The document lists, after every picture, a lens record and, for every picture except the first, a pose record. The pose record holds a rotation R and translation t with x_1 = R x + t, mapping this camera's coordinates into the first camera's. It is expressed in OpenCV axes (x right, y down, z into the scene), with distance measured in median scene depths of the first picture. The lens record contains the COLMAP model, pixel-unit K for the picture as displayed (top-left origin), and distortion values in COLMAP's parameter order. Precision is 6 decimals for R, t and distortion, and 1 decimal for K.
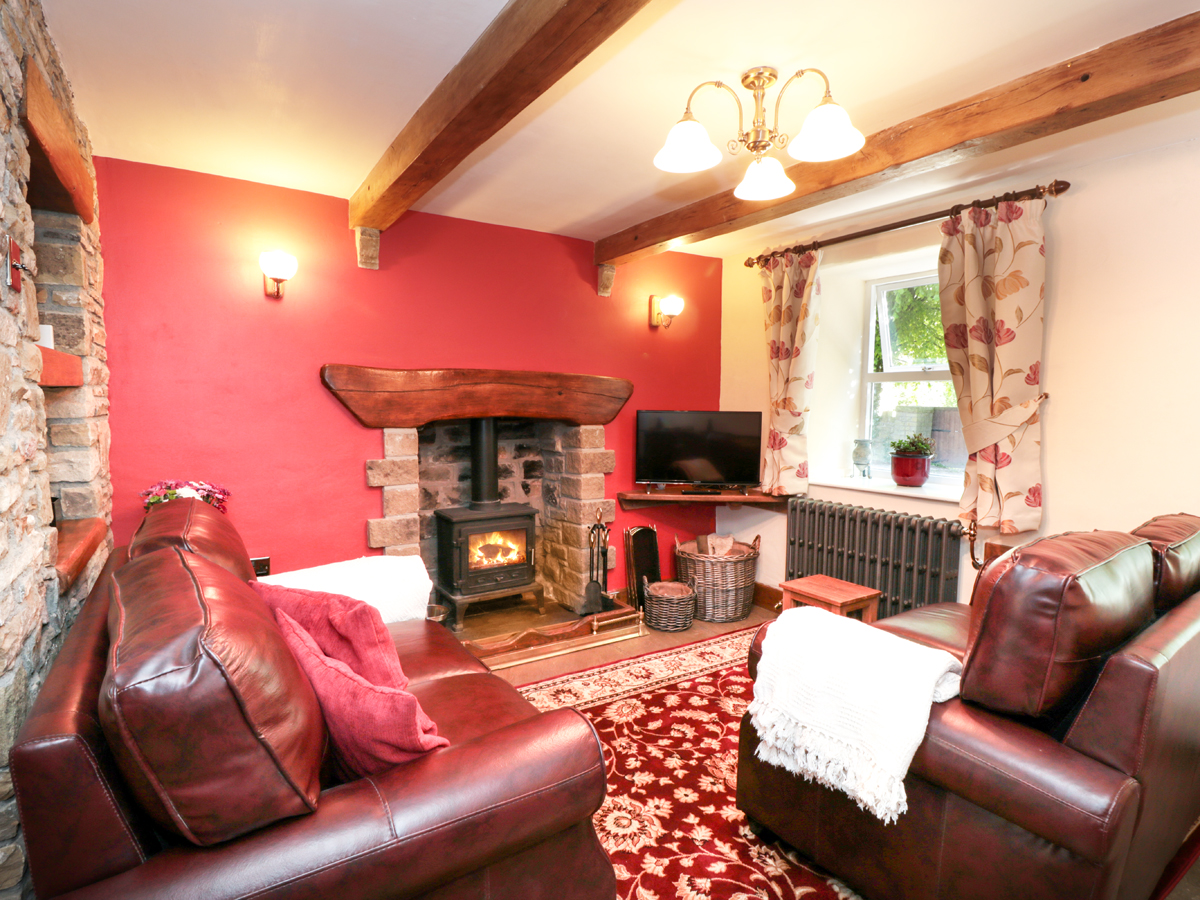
lens RADIAL K [[621.7, 0, 598.0], [0, 621.7, 448.0], [0, 0, 1]] dist [-0.004359, -0.000621]
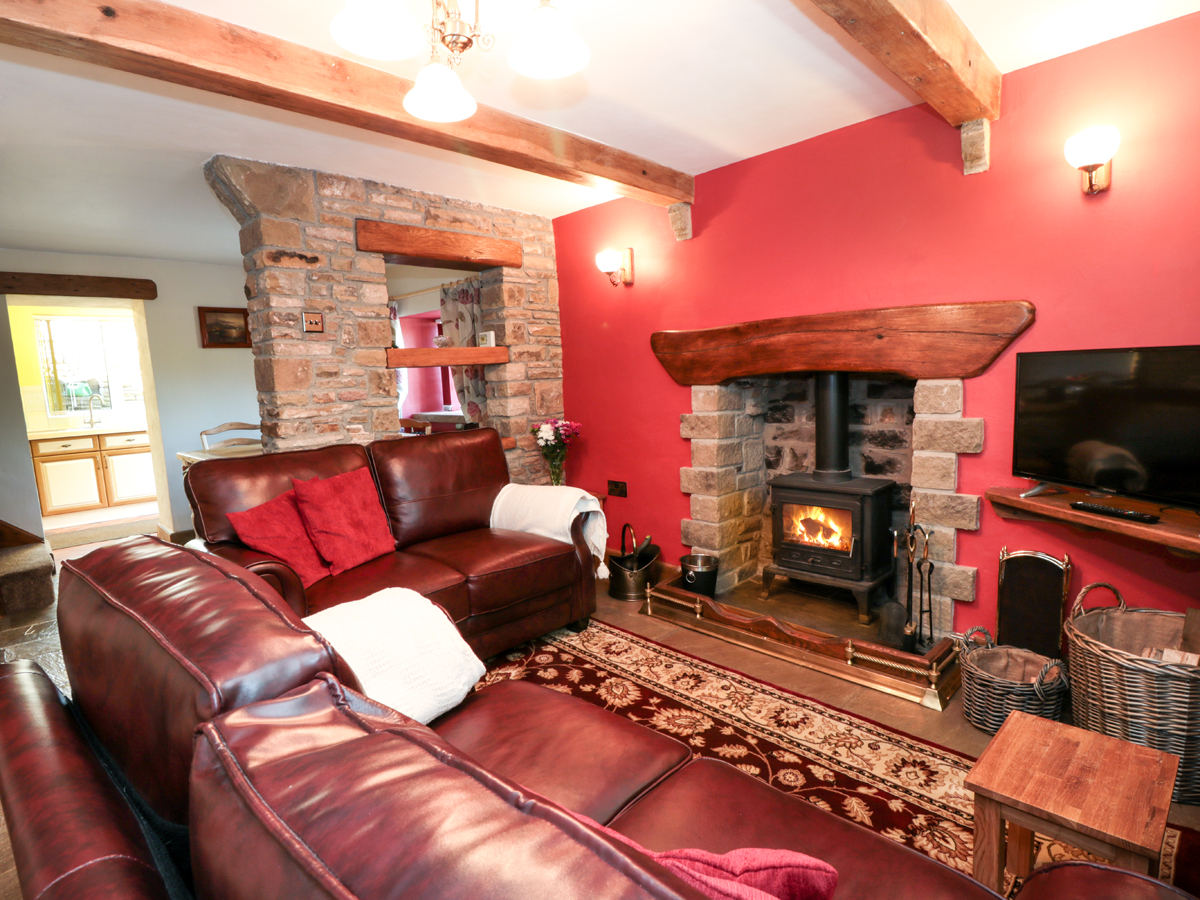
lens RADIAL K [[621.7, 0, 601.9], [0, 621.7, 451.5], [0, 0, 1]] dist [-0.004359, -0.000621]
pose [[0.215878, 0.100346, -0.971250, 0.635080], [-0.025734, 0.994944, 0.097074, -0.016891], [0.976081, 0.004038, 0.217369, 0.560069]]
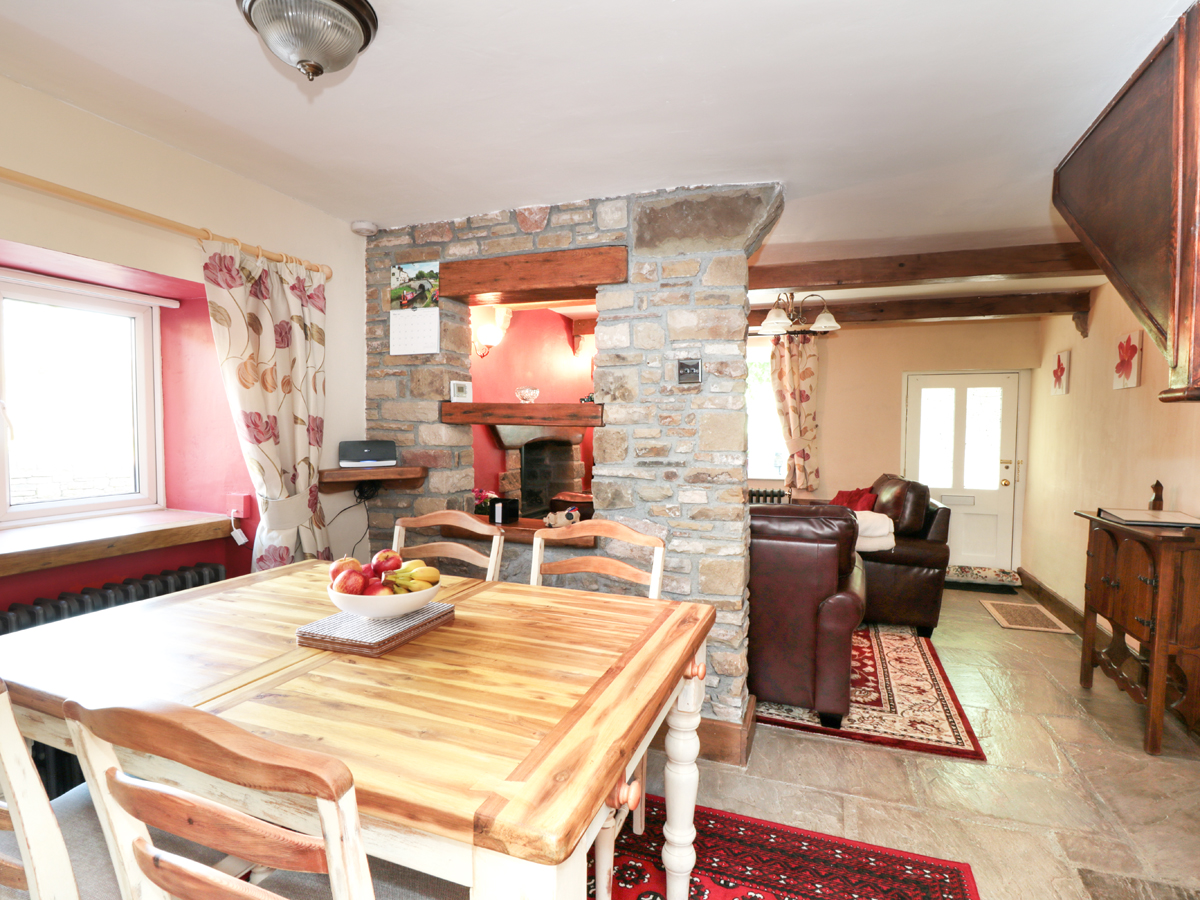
lens RADIAL K [[621.7, 0, 597.5], [0, 621.7, 455.7], [0, 0, 1]] dist [-0.004359, -0.000621]
pose [[-0.804052, -0.003097, -0.594551, 1.127425], [-0.063115, 0.994781, 0.080174, -0.077711], [0.591200, 0.101989, -0.800051, 1.406400]]
